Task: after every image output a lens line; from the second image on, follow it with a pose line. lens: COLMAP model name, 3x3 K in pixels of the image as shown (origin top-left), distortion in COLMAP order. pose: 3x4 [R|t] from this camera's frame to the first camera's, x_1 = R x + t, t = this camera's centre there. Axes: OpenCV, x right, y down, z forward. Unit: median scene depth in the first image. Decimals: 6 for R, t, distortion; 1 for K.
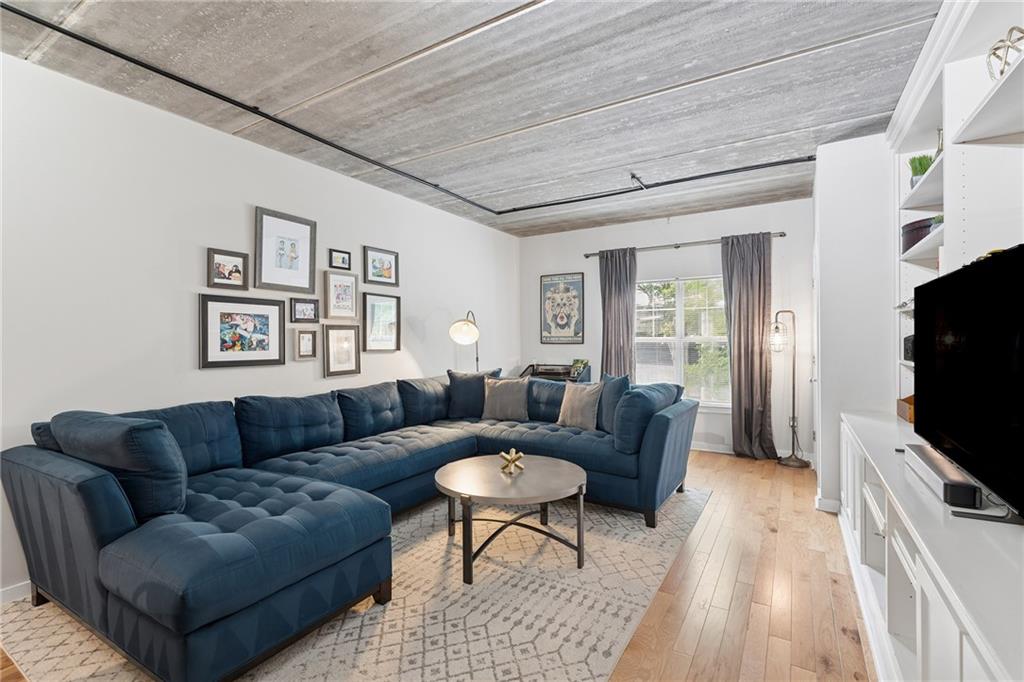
lens RADIAL K [[466.4, 0, 513.1], [0, 466.4, 341.7], [0, 0, 1]] dist [-0.000256, 0.000015]
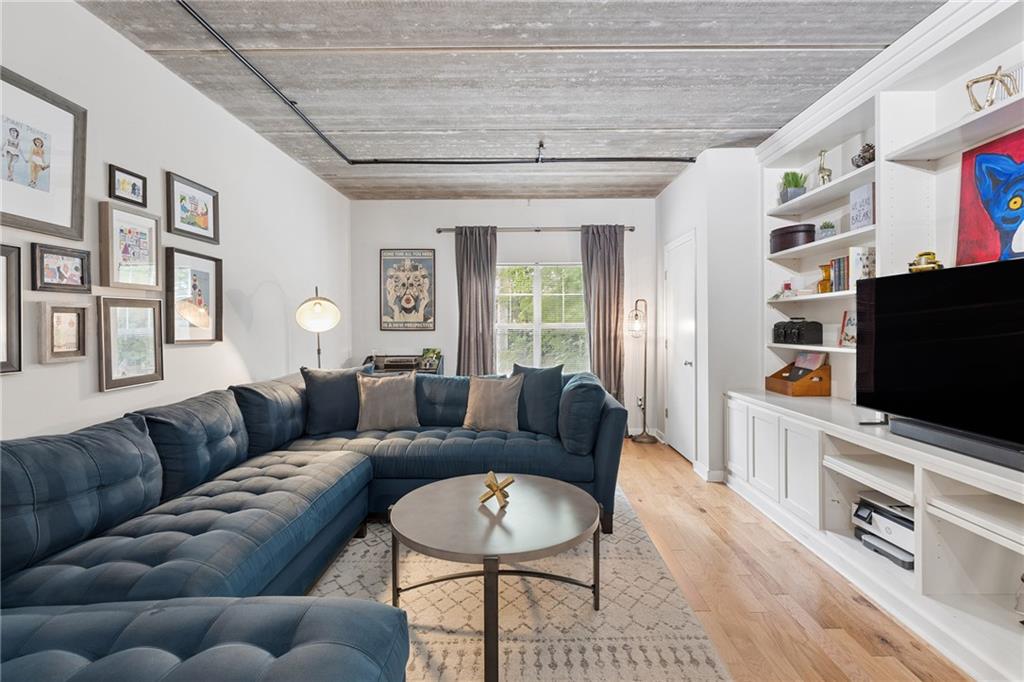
lens RADIAL K [[469.8, 0, 521.0], [0, 469.8, 327.9], [0, 0, 1]] dist [-0.001433, 0.000768]
pose [[0.858002, 0.000543, 0.513646, -0.261484], [0.000585, 0.999998, -0.002034, 0.002178], [-0.513646, 0.002046, 0.858000, 0.254878]]
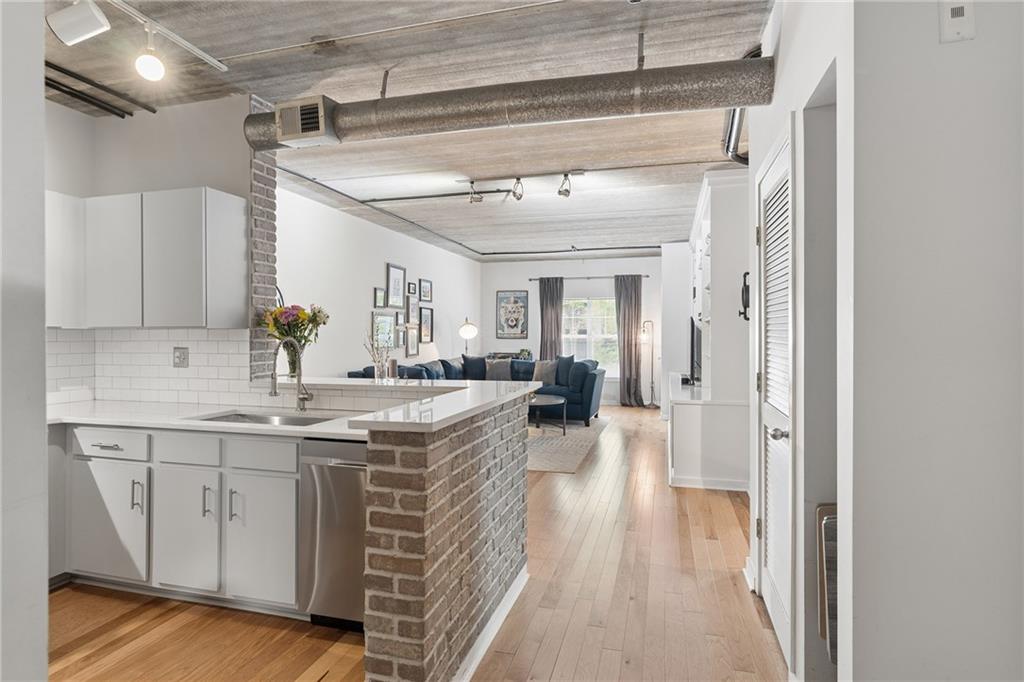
lens RADIAL K [[546.6, 0, 510.5], [0, 546.6, 336.4], [0, 0, 1]] dist [-0.002302, 0.000121]
pose [[0.965533, 0.007505, 0.260171, -0.563796], [-0.007746, 0.999970, -0.000097, -0.003532], [-0.260164, -0.001921, 0.965563, -1.060756]]
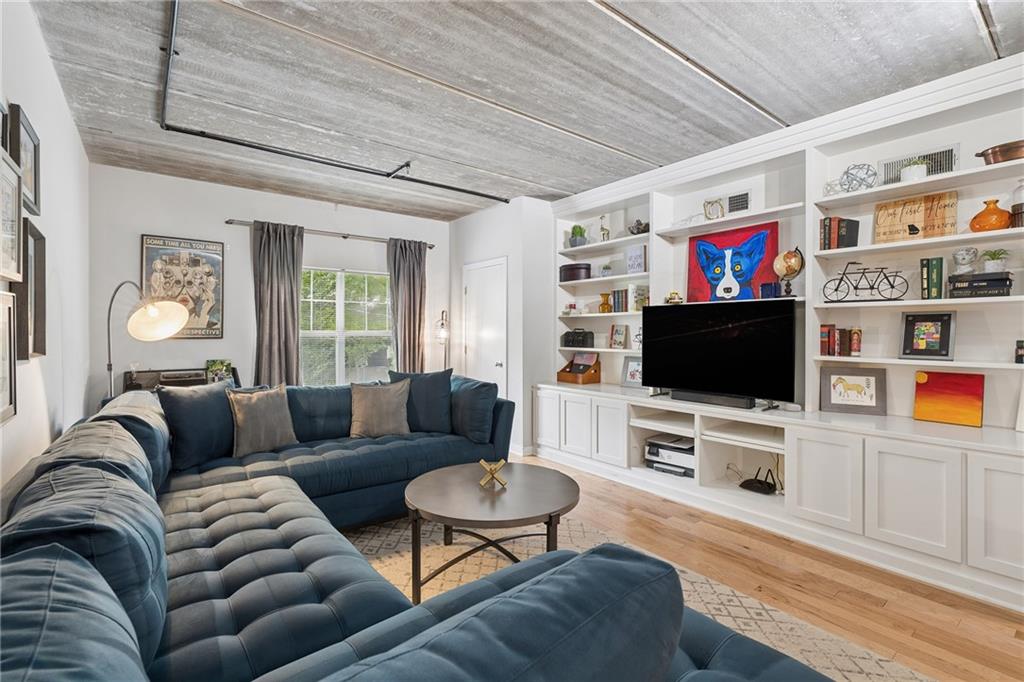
lens RADIAL K [[463.2, 0, 511.5], [0, 463.2, 332.2], [0, 0, 1]] dist [-0.003344, 0.000017]
pose [[0.358006, 0.007145, 0.933692, -0.596962], [-0.000632, 0.999972, -0.007410, -0.000568], [-0.933719, 0.002063, 0.358001, 0.487764]]
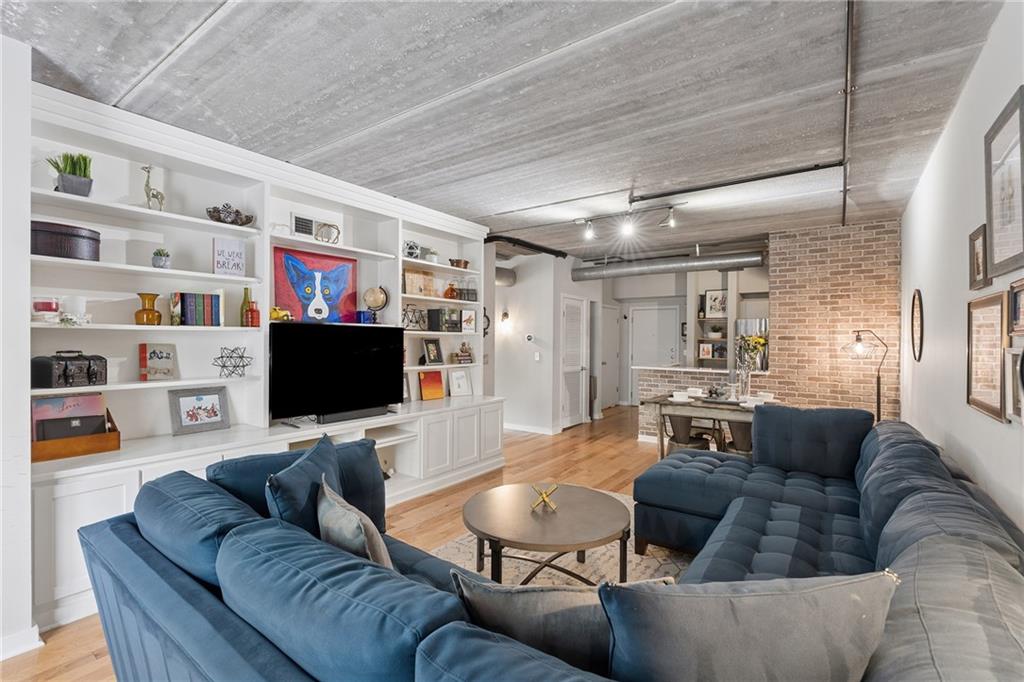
lens RADIAL K [[462.6, 0, 511.3], [0, 462.6, 341.1], [0, 0, 1]] dist [-0.004269, -0.000191]
pose [[-0.996795, 0.001273, 0.079989, -0.010084], [0.001710, 0.999984, 0.005395, -0.036920], [-0.079981, 0.005515, -0.996781, 1.409536]]
